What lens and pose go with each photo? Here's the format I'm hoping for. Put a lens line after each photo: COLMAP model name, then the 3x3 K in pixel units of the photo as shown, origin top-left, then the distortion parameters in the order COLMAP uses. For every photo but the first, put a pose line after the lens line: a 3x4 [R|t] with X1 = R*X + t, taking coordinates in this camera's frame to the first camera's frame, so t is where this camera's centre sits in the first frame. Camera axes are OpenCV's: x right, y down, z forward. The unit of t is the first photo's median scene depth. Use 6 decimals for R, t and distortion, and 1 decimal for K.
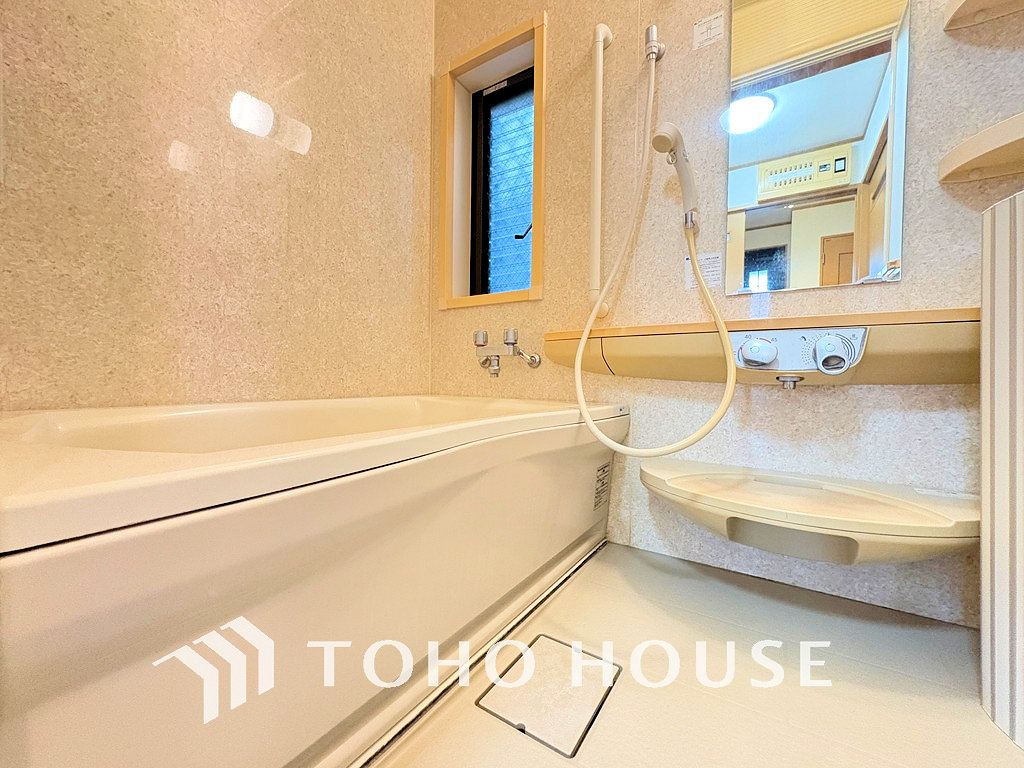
lens RADIAL K [[406.3, 0, 516.6], [0, 406.3, 380.9], [0, 0, 1]] dist [-0.001216, -0.000435]
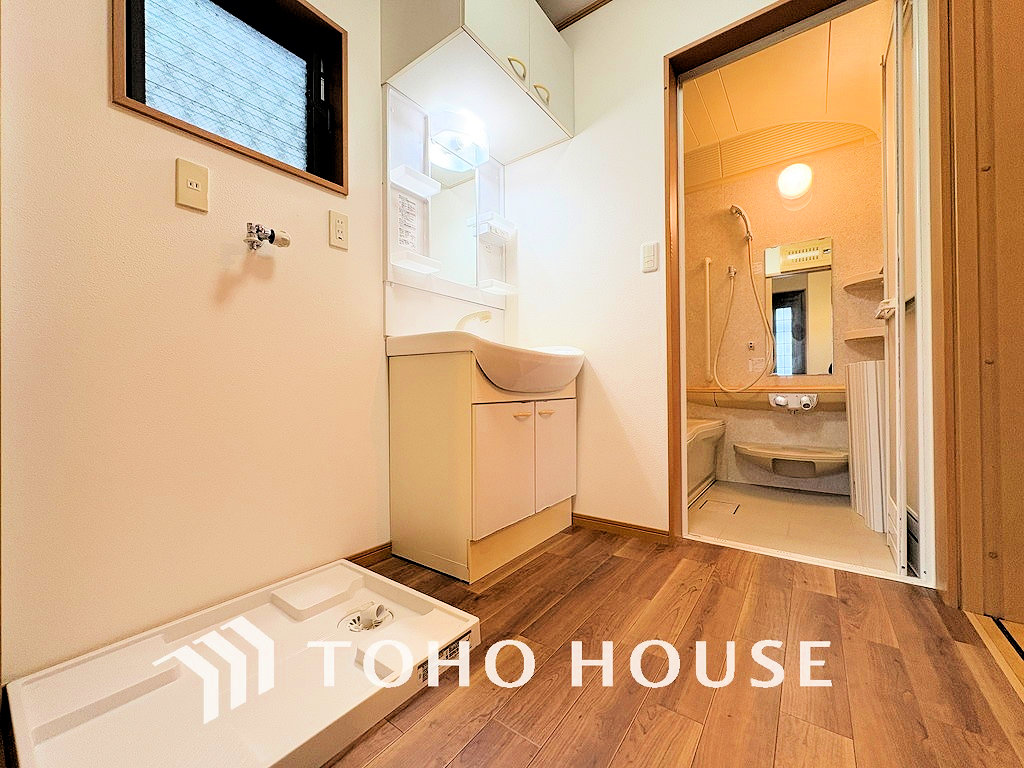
lens RADIAL K [[406.3, 0, 519.8], [0, 406.3, 379.9], [0, 0, 1]] dist [-0.001216, -0.000435]
pose [[0.998451, -0.023969, -0.050201, -0.971174], [0.022649, 0.999387, -0.026701, -0.166713], [0.050810, 0.025523, 0.998382, -1.734277]]
